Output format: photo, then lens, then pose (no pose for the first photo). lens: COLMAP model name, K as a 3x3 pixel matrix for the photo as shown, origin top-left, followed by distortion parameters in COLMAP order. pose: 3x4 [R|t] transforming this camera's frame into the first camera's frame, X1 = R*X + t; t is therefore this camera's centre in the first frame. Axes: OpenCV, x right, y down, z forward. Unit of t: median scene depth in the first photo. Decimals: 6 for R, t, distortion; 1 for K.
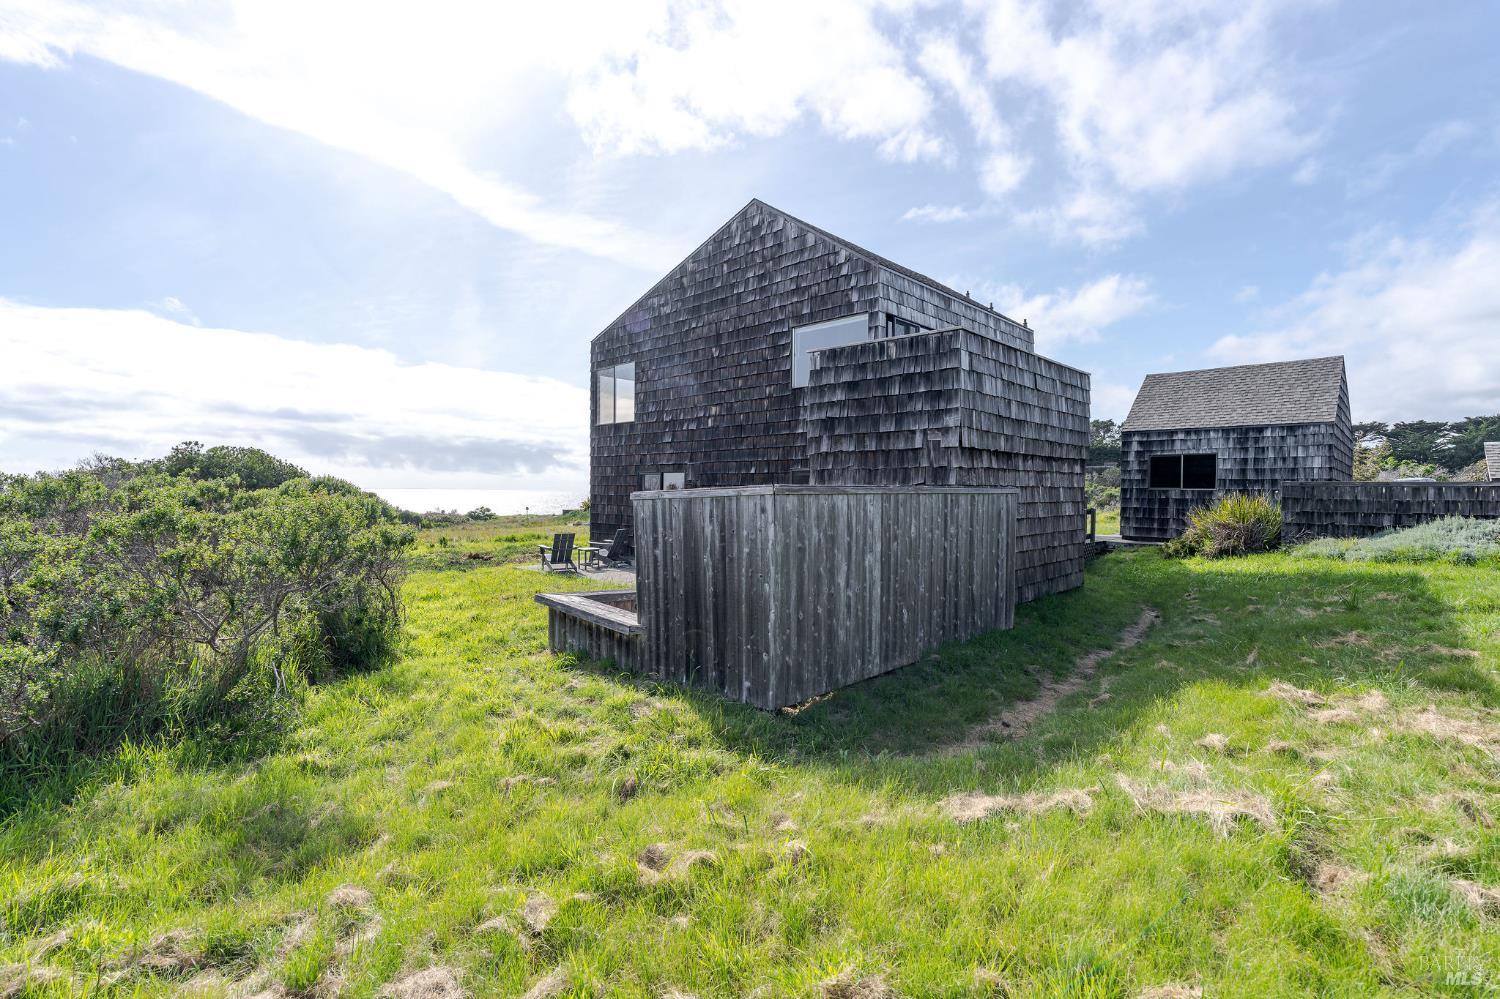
lens RADIAL K [[672.6, 0, 751.7], [0, 672.6, 497.8], [0, 0, 1]] dist [-0.002447, 0.000907]
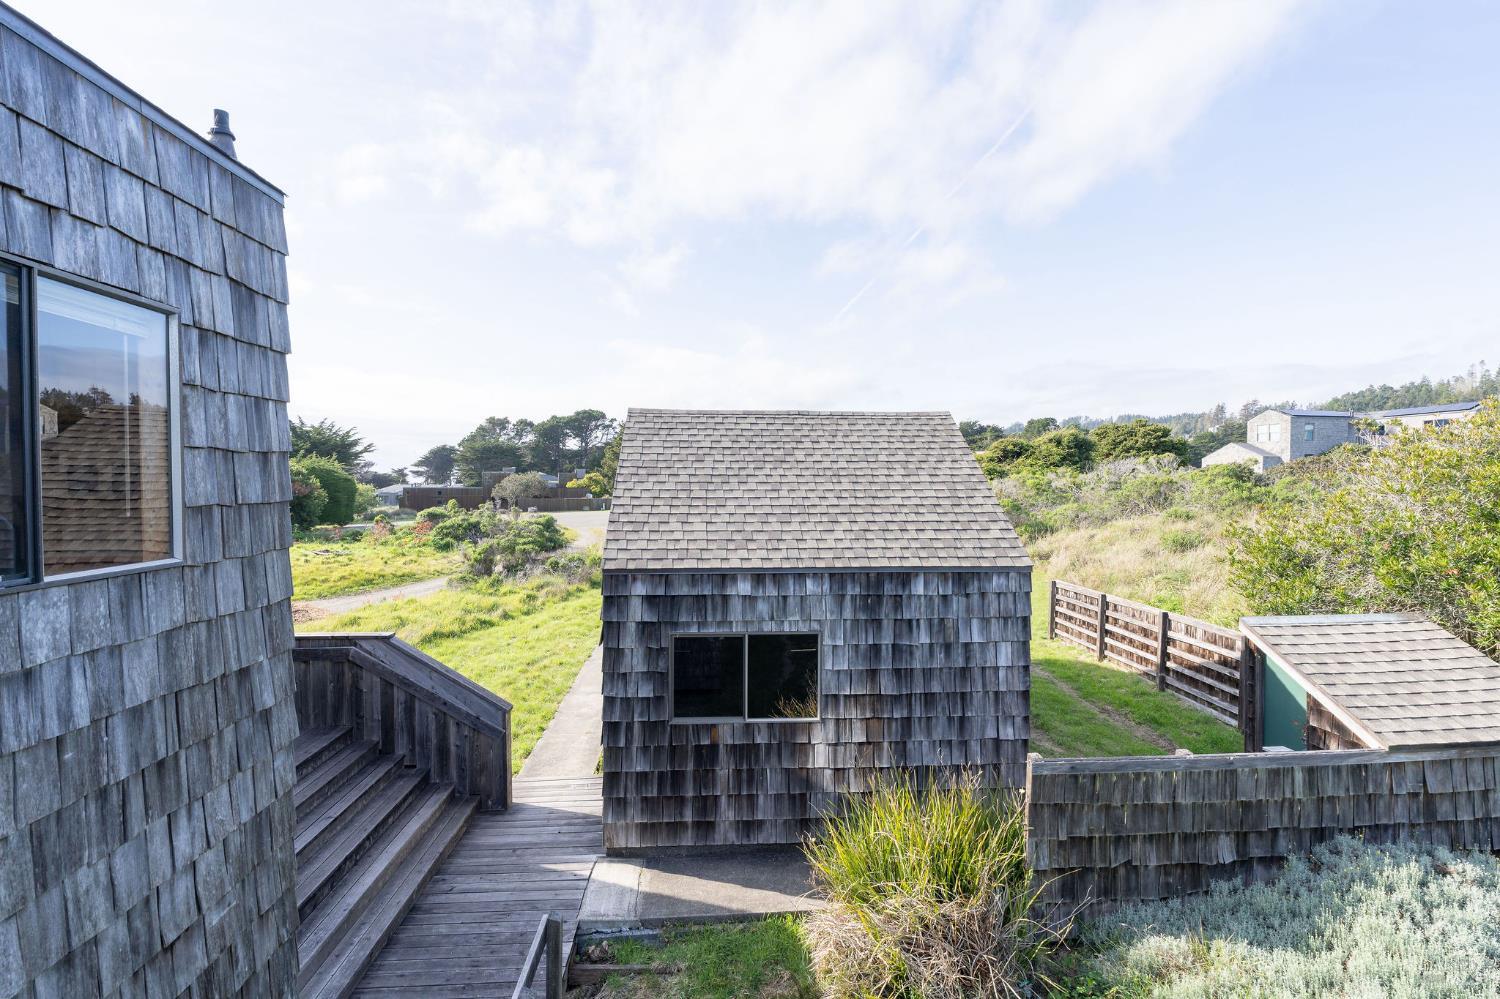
lens RADIAL K [[672.6, 0, 749.7], [0, 672.6, 495.2], [0, 0, 1]] dist [-0.002447, 0.000907]
pose [[0.667564, -0.024778, 0.744140, 0.363143], [0.015201, 0.999691, 0.019651, -0.158087], [-0.744398, -0.001807, 0.667734, 0.760731]]
